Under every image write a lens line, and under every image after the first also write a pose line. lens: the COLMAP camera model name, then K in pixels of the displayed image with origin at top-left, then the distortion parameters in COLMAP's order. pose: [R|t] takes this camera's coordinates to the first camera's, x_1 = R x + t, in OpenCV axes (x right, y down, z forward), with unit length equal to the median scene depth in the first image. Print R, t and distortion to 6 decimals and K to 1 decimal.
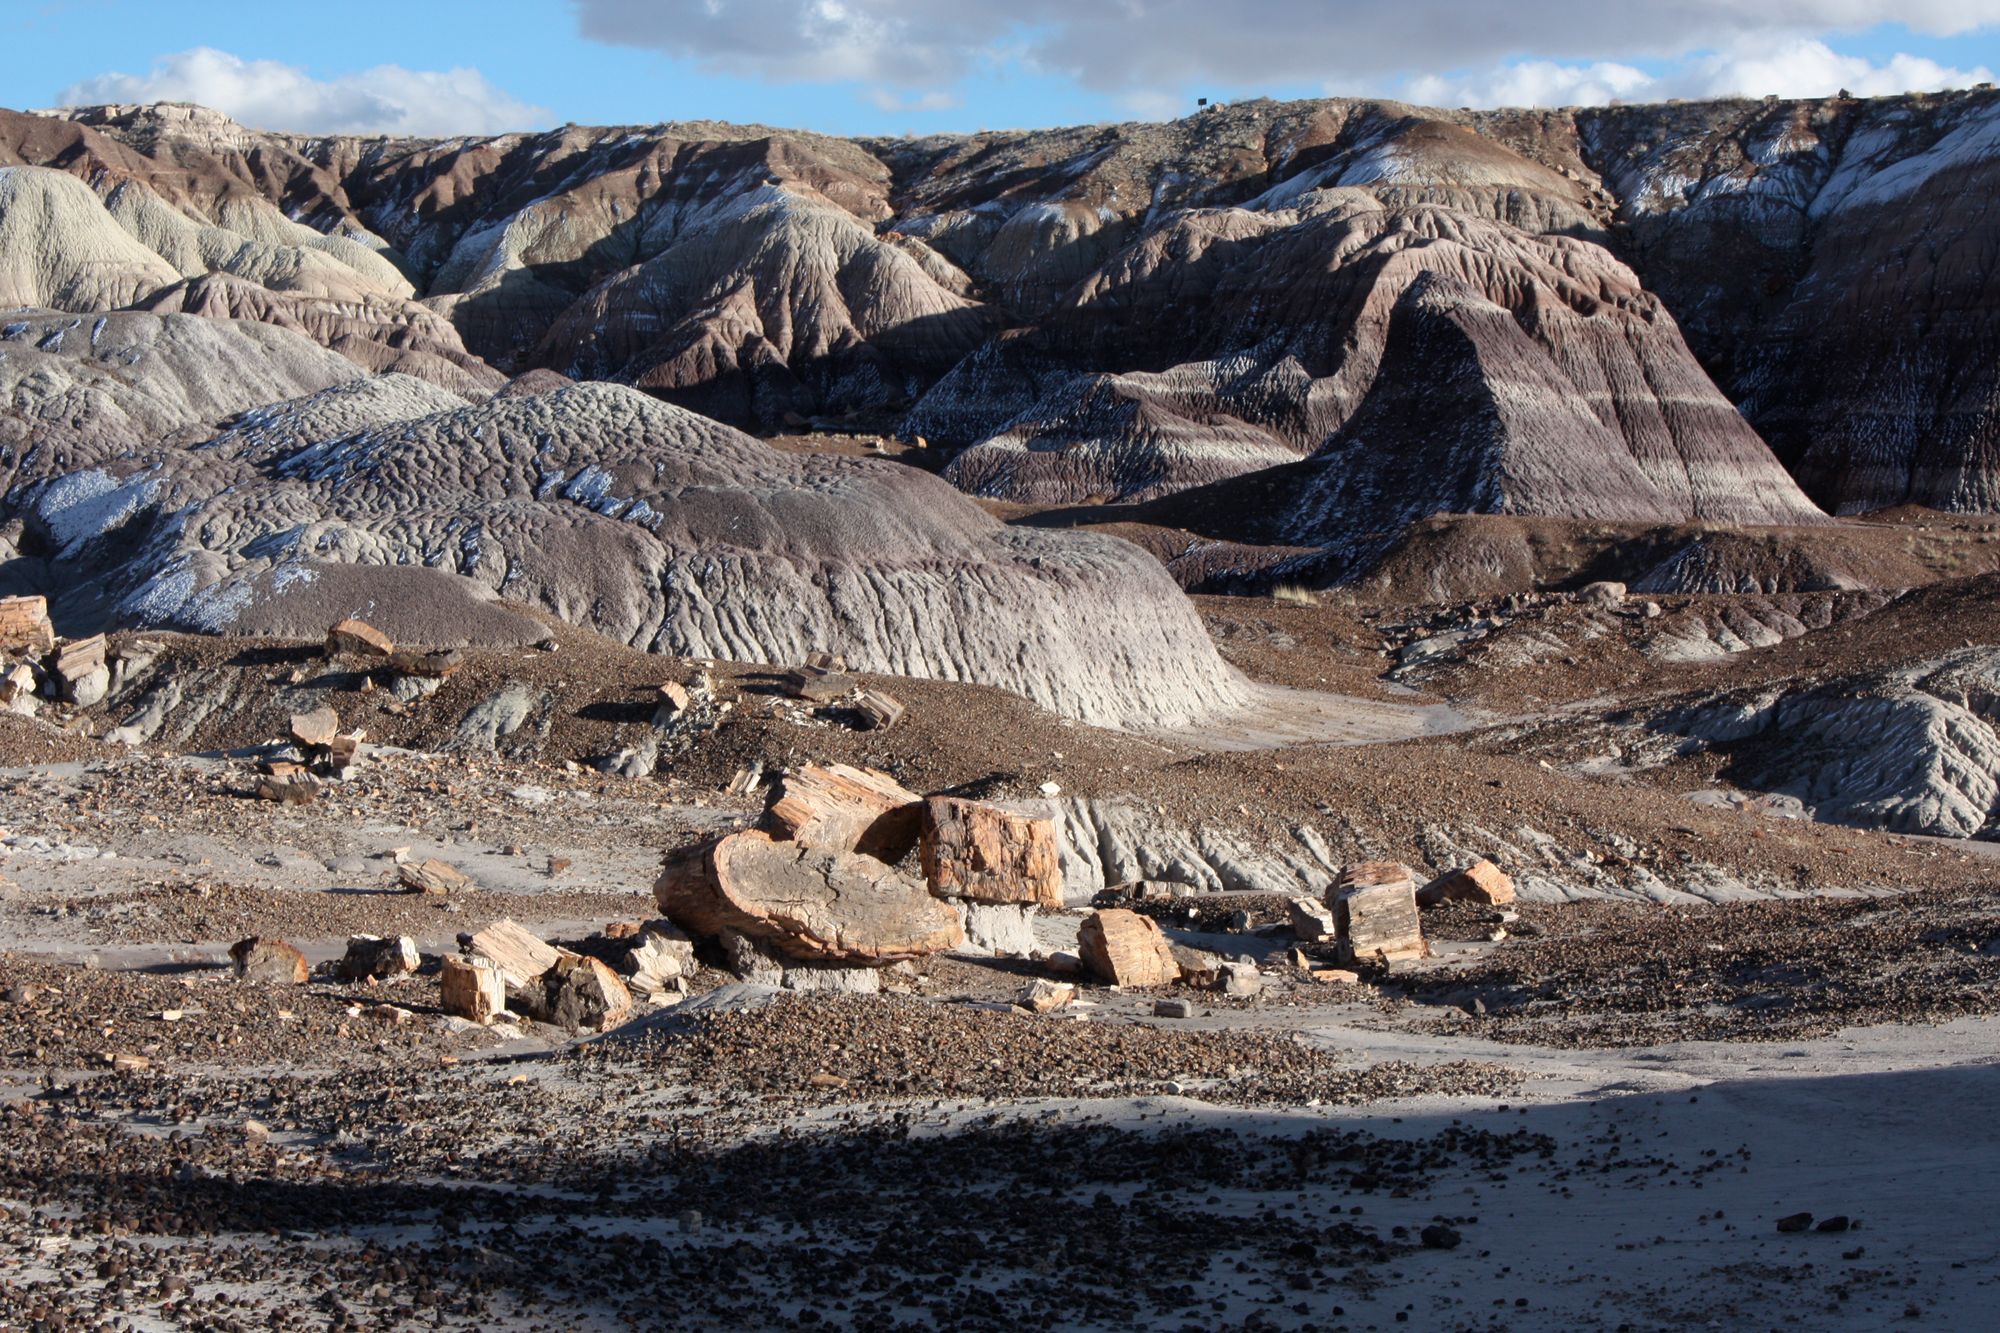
lens RADIAL K [[4518.9, 0, 998.3], [0, 4518.9, 669.4], [0, 0, 1]] dist [0.109518, 0.000000]
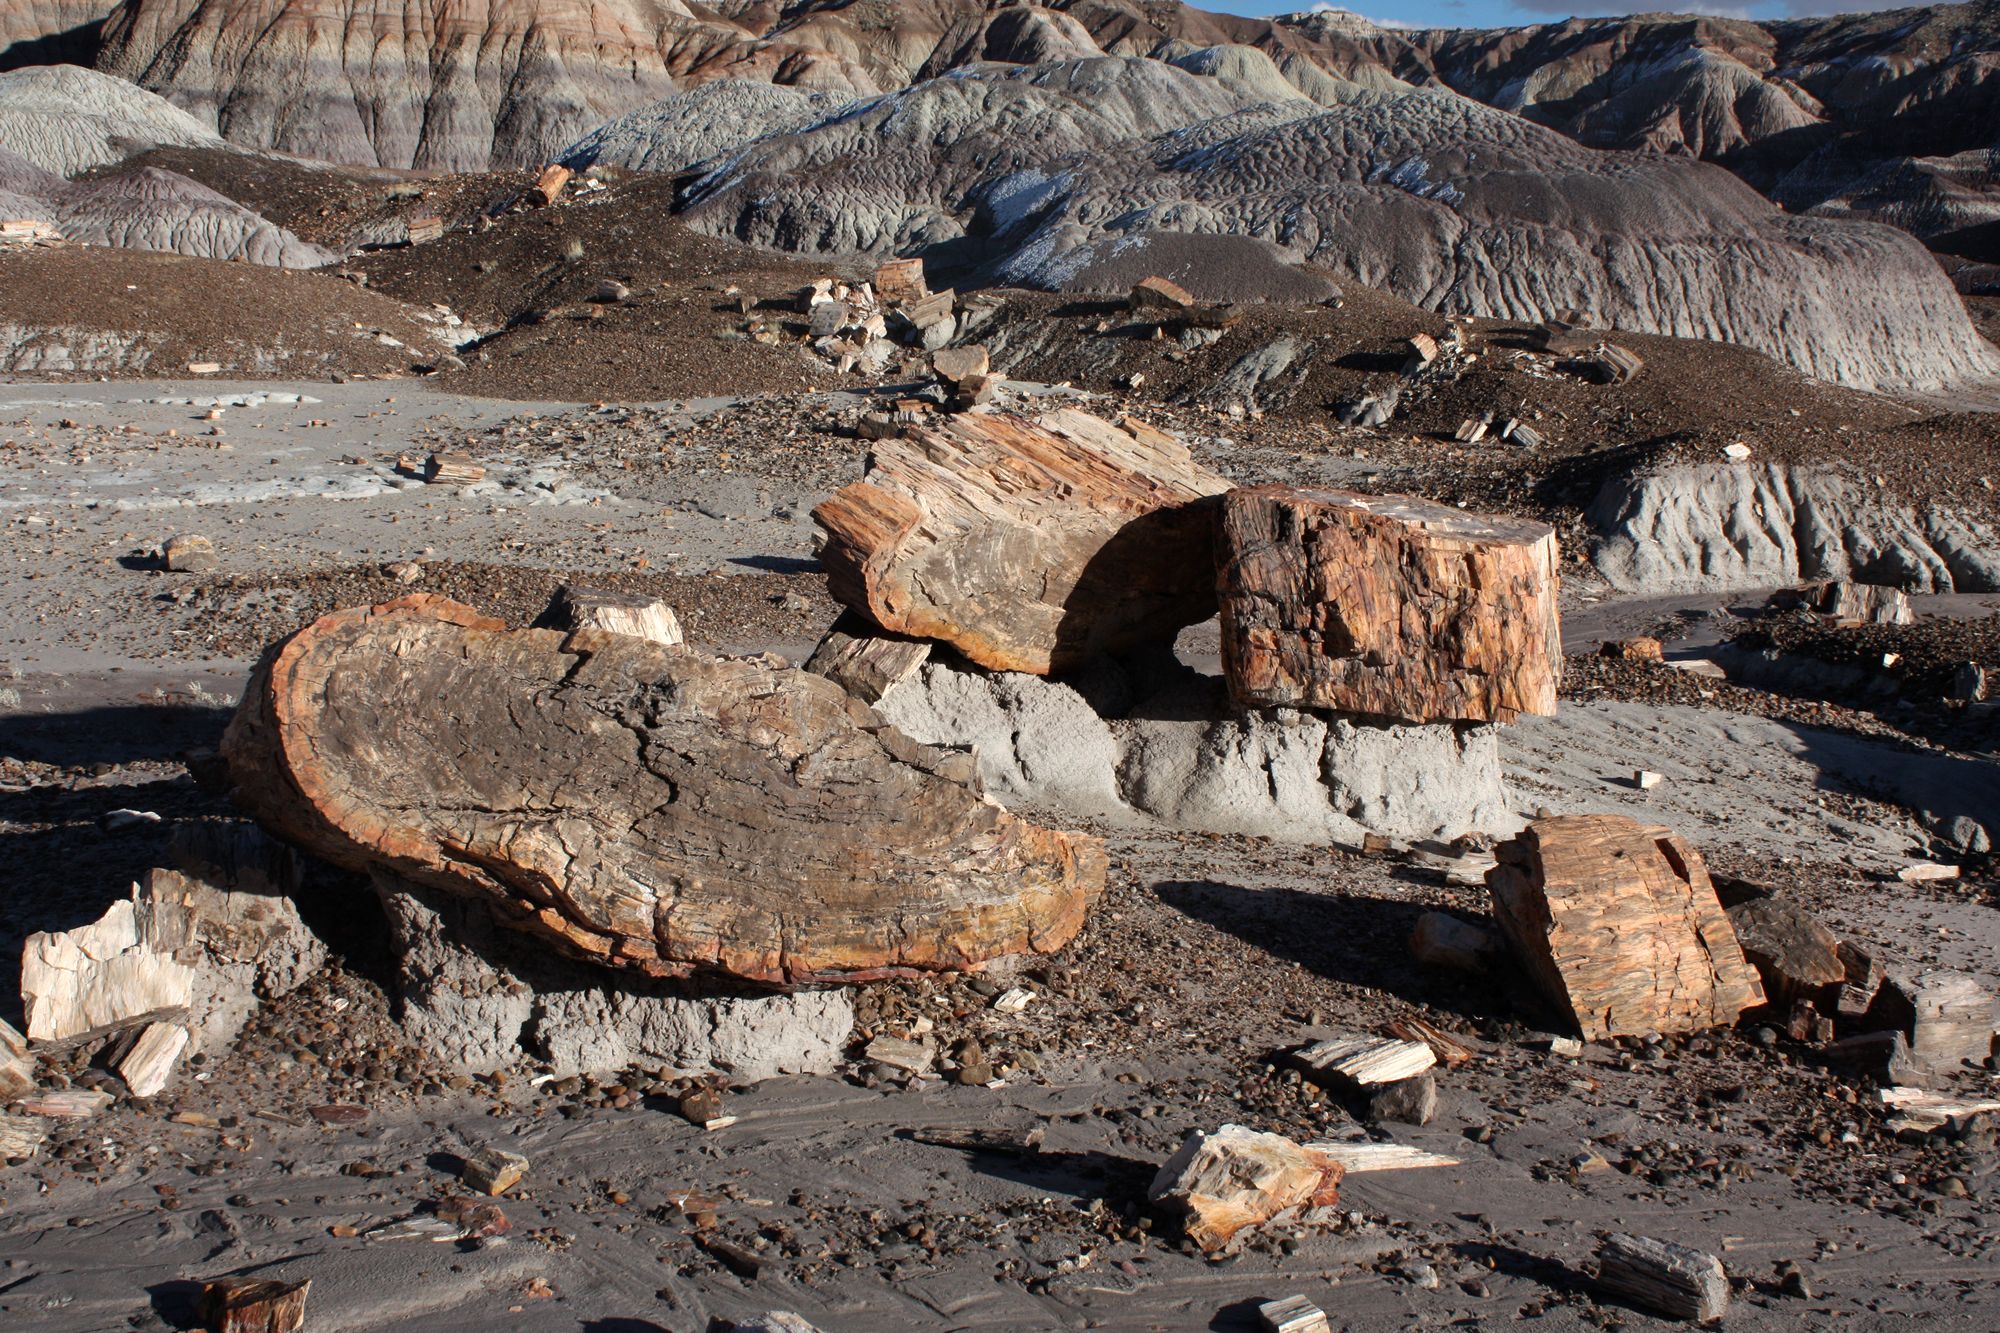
lens RADIAL K [[2458.2, 0, 999.9], [0, 2458.2, 672.5], [0, 0, 1]] dist [-0.047925, 0.000000]
pose [[0.945503, 0.056177, -0.320731, 0.020654], [-0.014989, 0.991470, 0.129470, 0.007488], [0.325269, -0.117607, 0.938280, 0.375369]]
